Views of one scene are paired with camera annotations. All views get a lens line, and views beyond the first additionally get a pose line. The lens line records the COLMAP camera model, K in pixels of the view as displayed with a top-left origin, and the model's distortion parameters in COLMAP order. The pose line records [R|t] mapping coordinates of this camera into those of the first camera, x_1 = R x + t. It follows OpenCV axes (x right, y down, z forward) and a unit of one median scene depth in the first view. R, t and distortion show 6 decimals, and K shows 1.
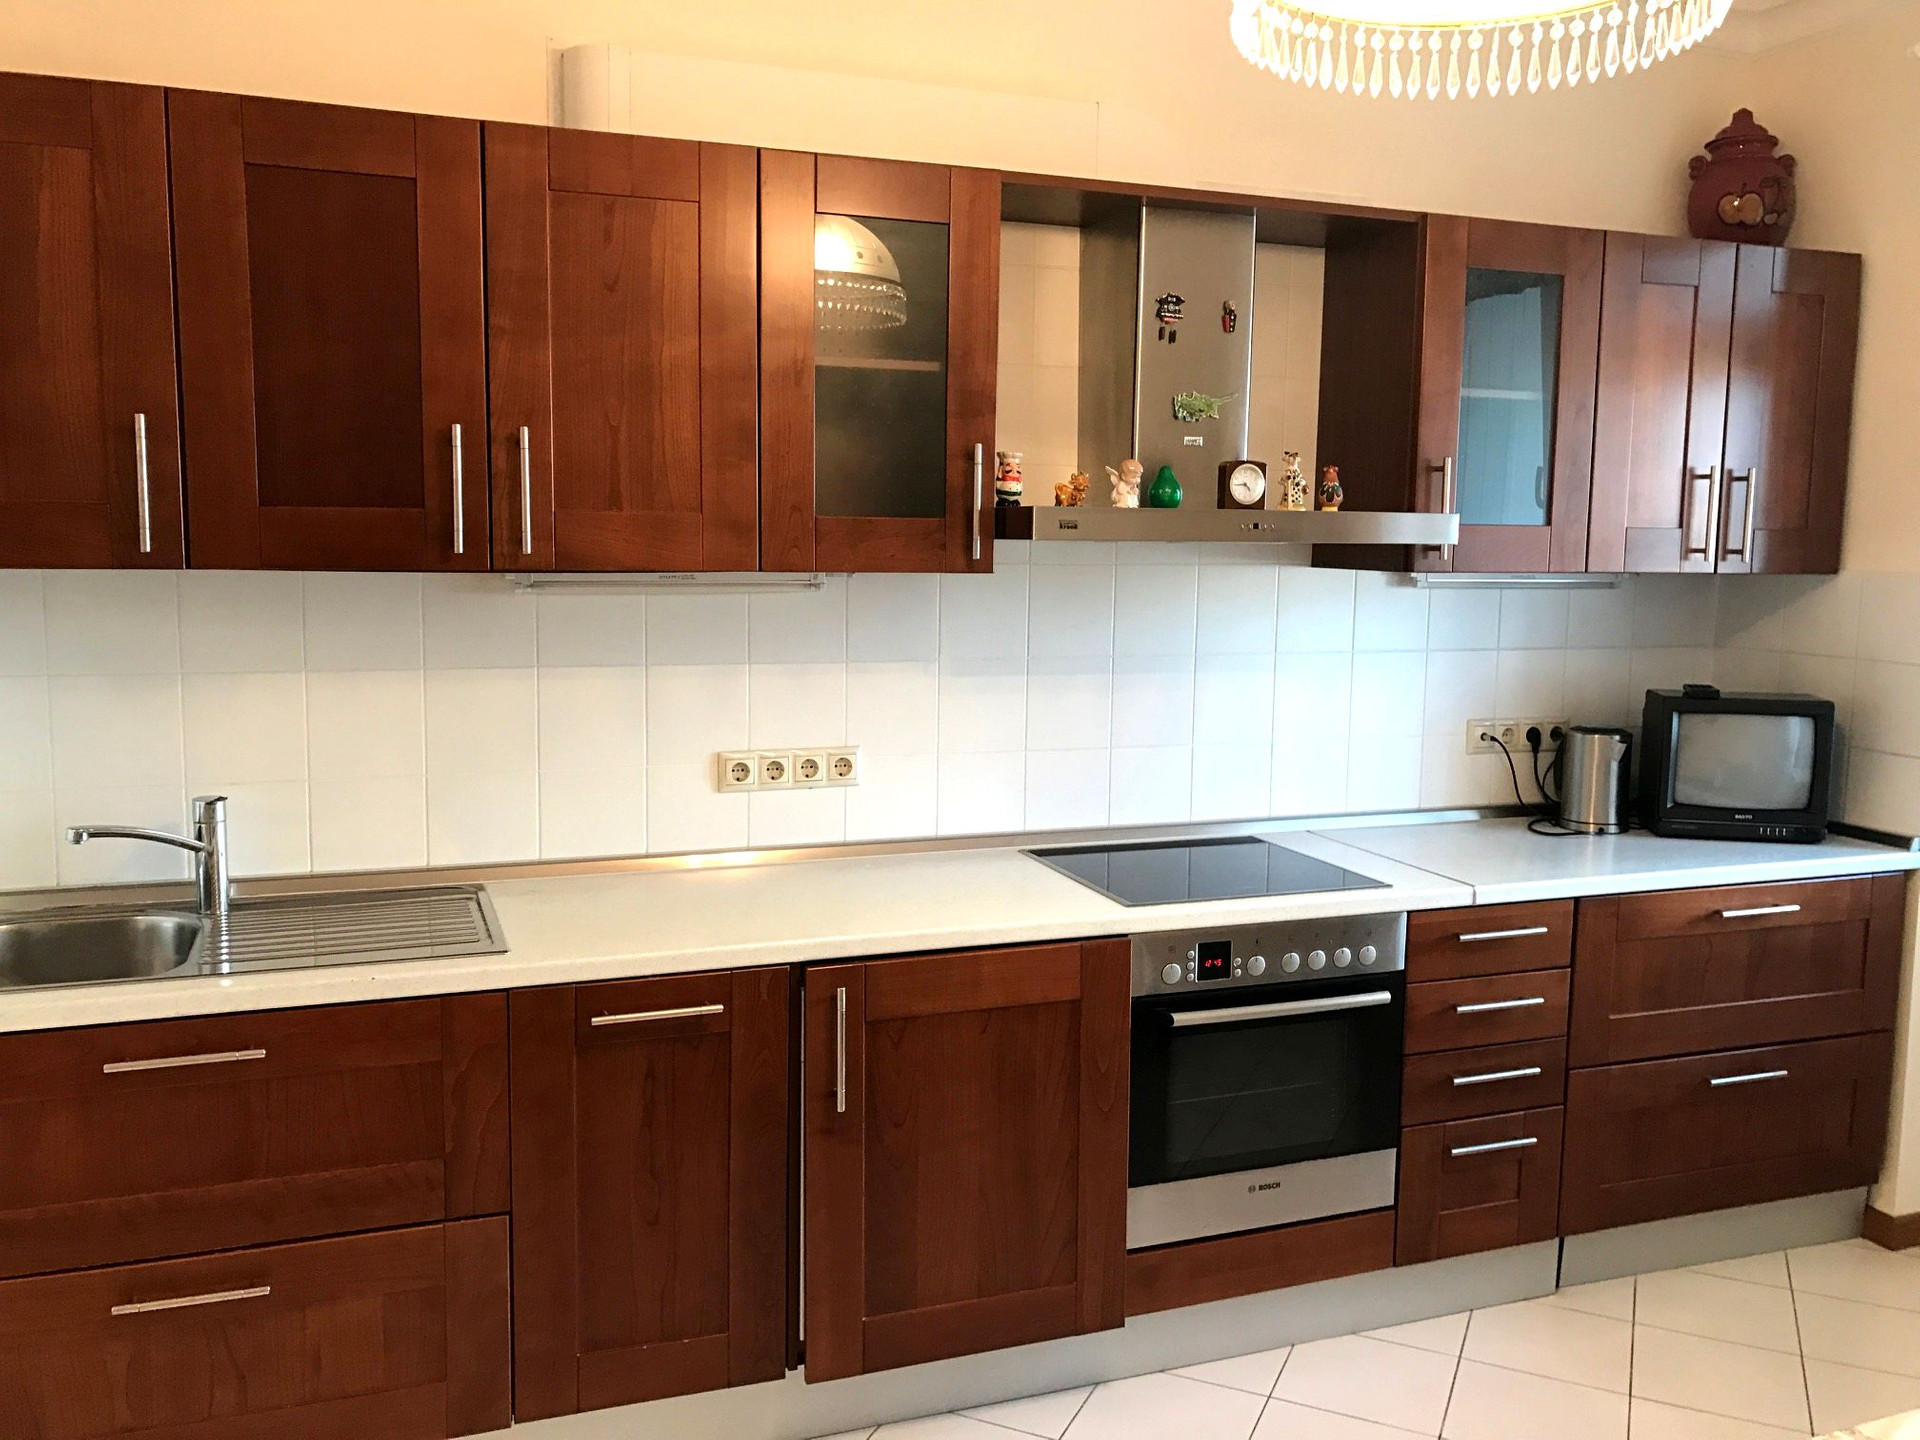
lens RADIAL K [[1585.5, 0, 960.0], [0, 1585.5, 720.0], [0, 0, 1]] dist [0.046837, 0.002846]
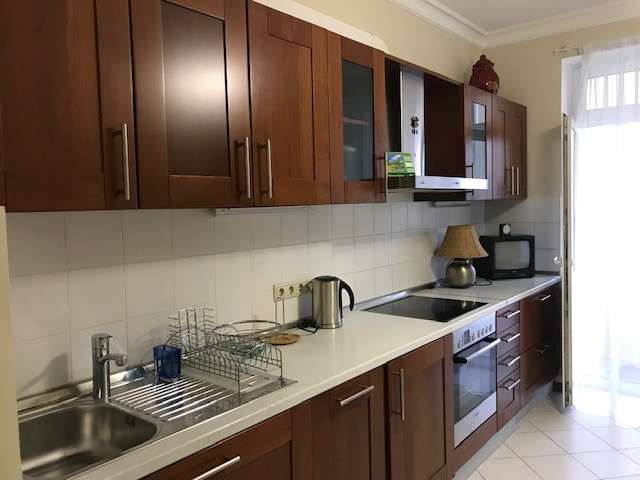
lens RADIAL K [[528.5, 0, 320.0], [0, 528.5, 240.0], [0, 0, 1]] dist [0.046837, 0.002846]
pose [[0.863303, -0.069849, 0.499830, -0.474309], [0.096205, 0.994992, -0.027119, -0.017349], [-0.495432, 0.071498, 0.865699, 0.275924]]
